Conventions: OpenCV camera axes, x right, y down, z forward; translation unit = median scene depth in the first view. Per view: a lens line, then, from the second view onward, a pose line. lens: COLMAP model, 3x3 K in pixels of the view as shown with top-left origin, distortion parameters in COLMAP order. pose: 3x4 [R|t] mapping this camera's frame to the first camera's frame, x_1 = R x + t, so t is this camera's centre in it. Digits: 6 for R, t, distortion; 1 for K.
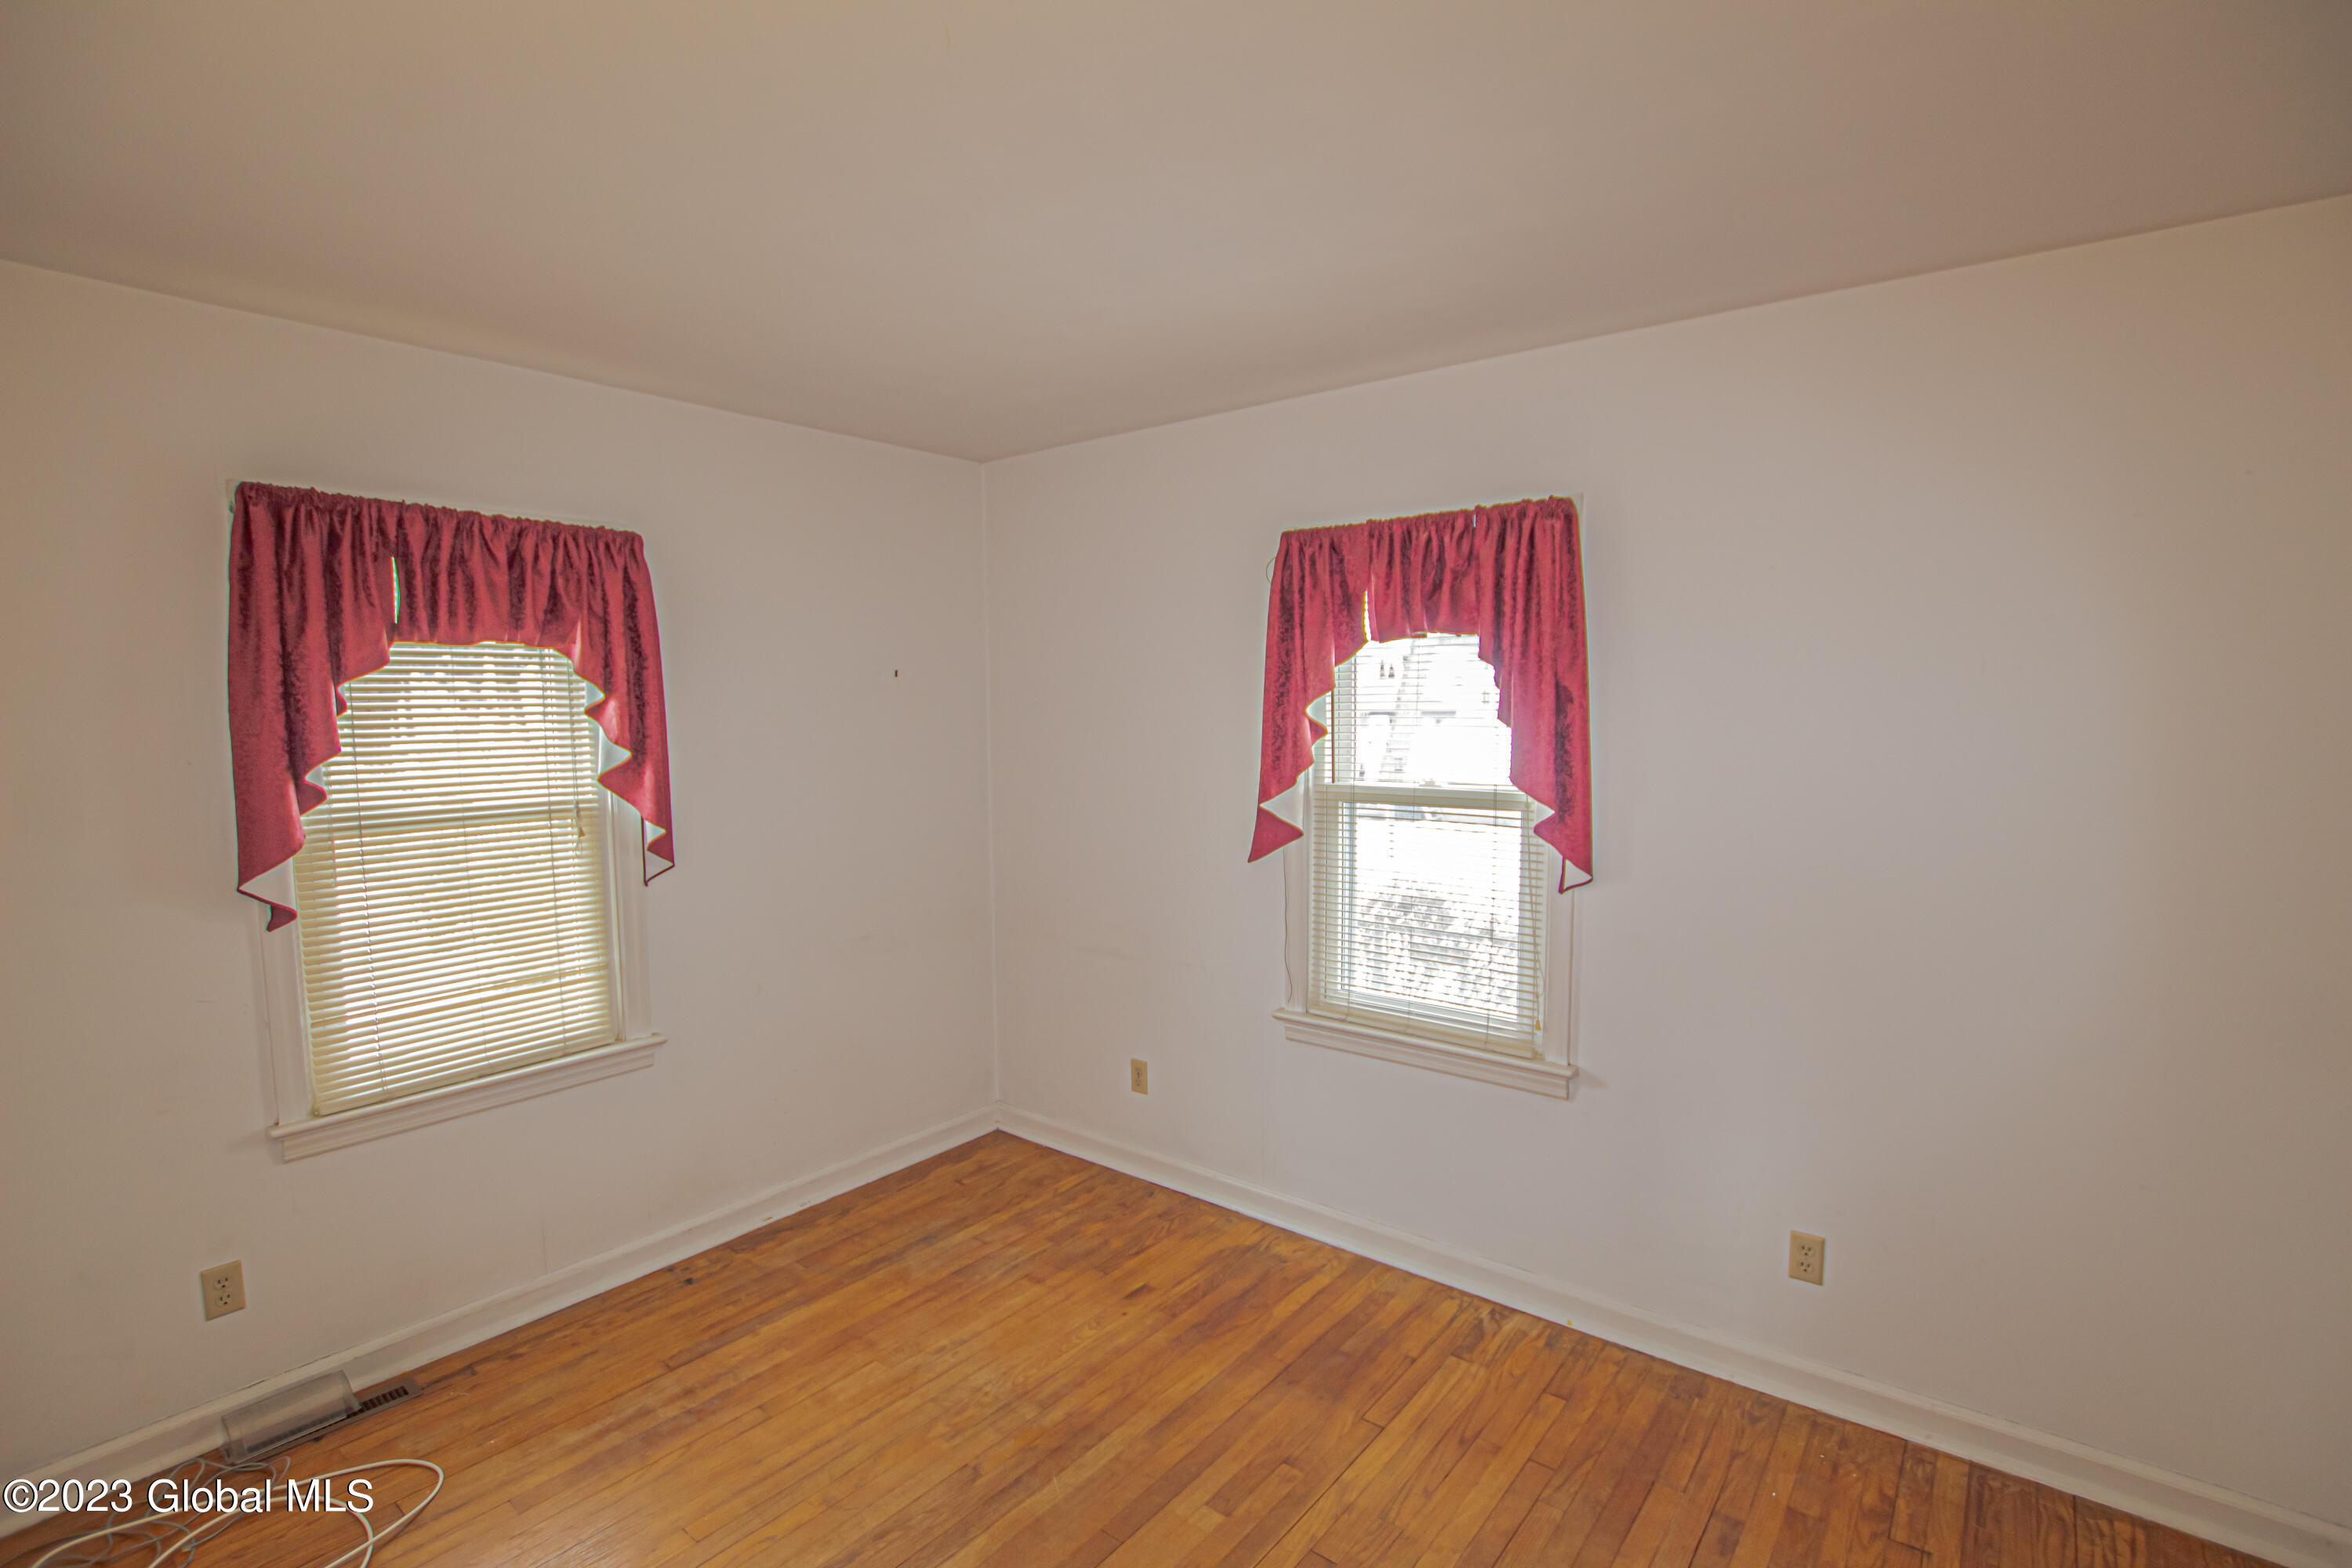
lens RADIAL K [[1086.2, 0, 1168.7], [0, 1086.2, 780.7], [0, 0, 1]] dist [-0.036300, 0.005888]
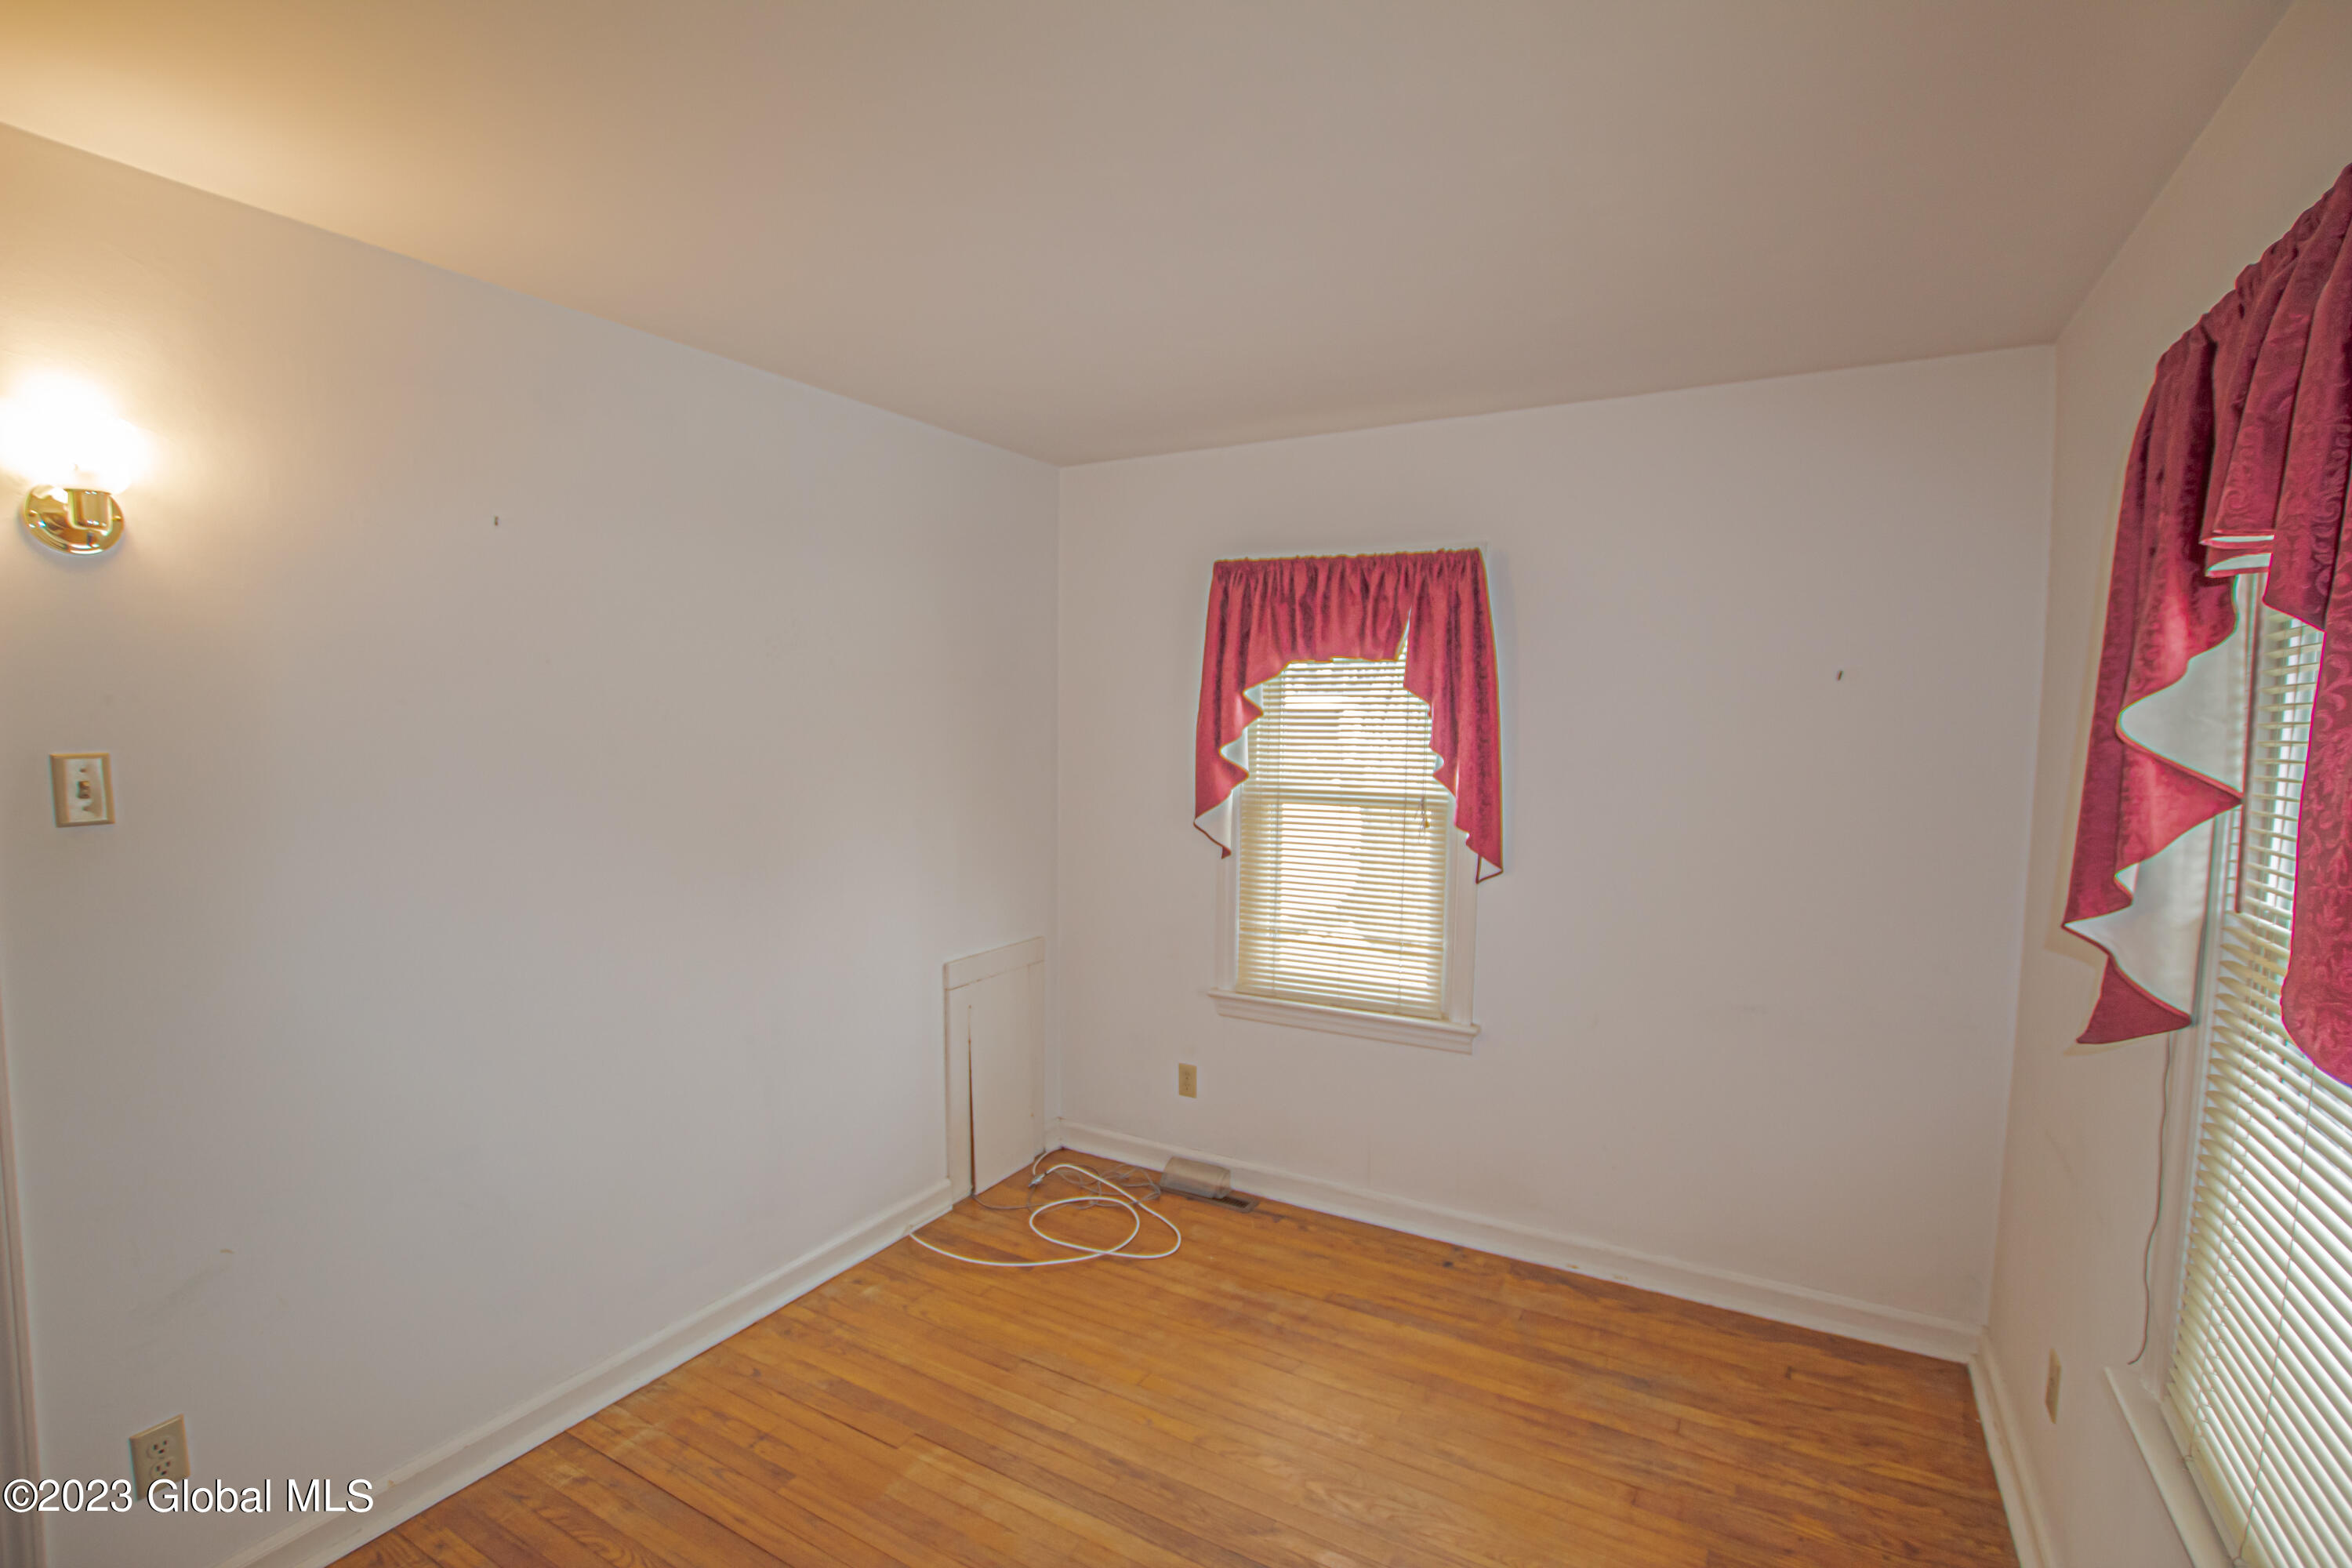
lens RADIAL K [[1086.2, 0, 1177.1], [0, 1086.2, 774.1], [0, 0, 1]] dist [-0.036300, 0.005888]
pose [[0.150214, 0.068671, -0.986266, 0.527774], [-0.076950, 0.995371, 0.057585, -0.049258], [0.985654, 0.067243, 0.154803, 0.561082]]
